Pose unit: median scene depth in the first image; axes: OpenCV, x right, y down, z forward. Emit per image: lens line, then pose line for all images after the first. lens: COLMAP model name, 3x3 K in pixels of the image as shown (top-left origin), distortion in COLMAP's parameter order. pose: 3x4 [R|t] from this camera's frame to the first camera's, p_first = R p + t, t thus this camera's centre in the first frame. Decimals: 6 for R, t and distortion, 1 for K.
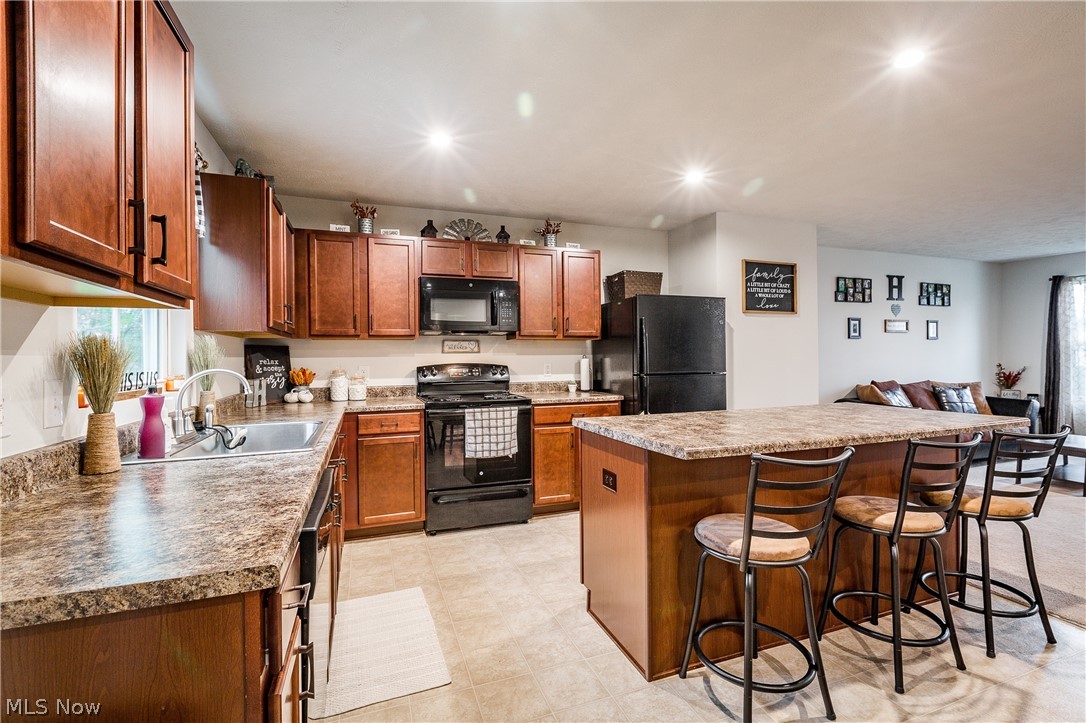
lens RADIAL K [[495.0, 0, 544.4], [0, 495.0, 352.7], [0, 0, 1]] dist [0.001907, -0.000602]
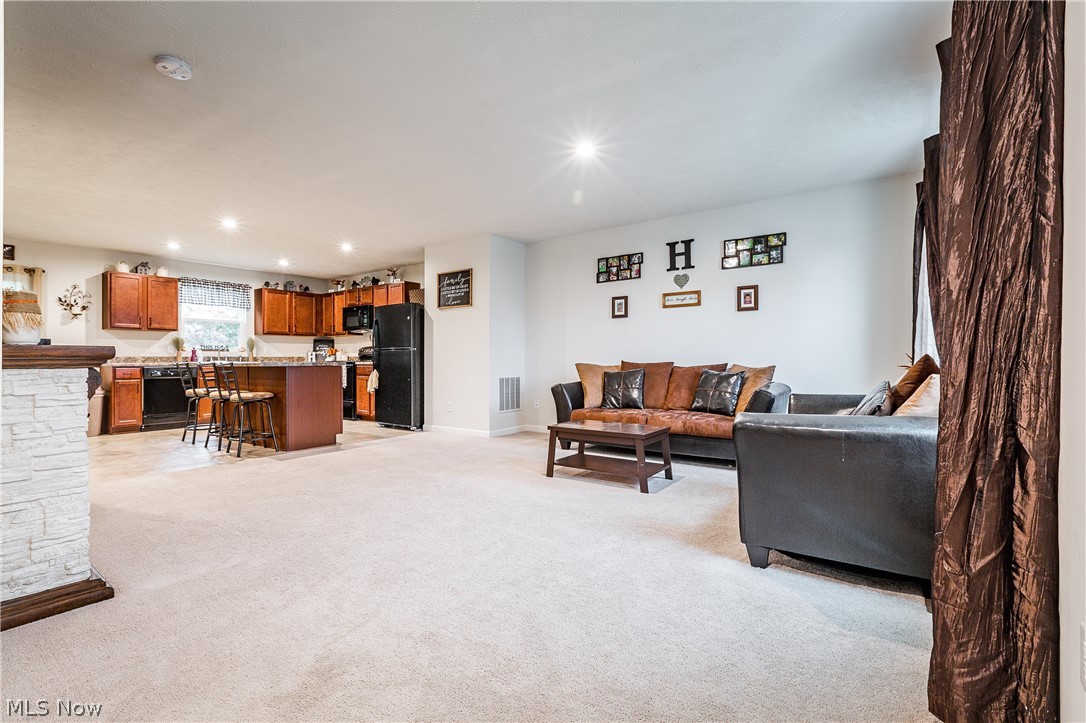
lens RADIAL K [[495.0, 0, 549.9], [0, 495.0, 357.2], [0, 0, 1]] dist [0.001907, -0.000602]
pose [[0.545818, 0.000178, -0.837904, 2.006823], [0.008424, 0.999948, 0.005699, 0.063417], [0.837861, -0.010169, 0.545788, 0.506343]]
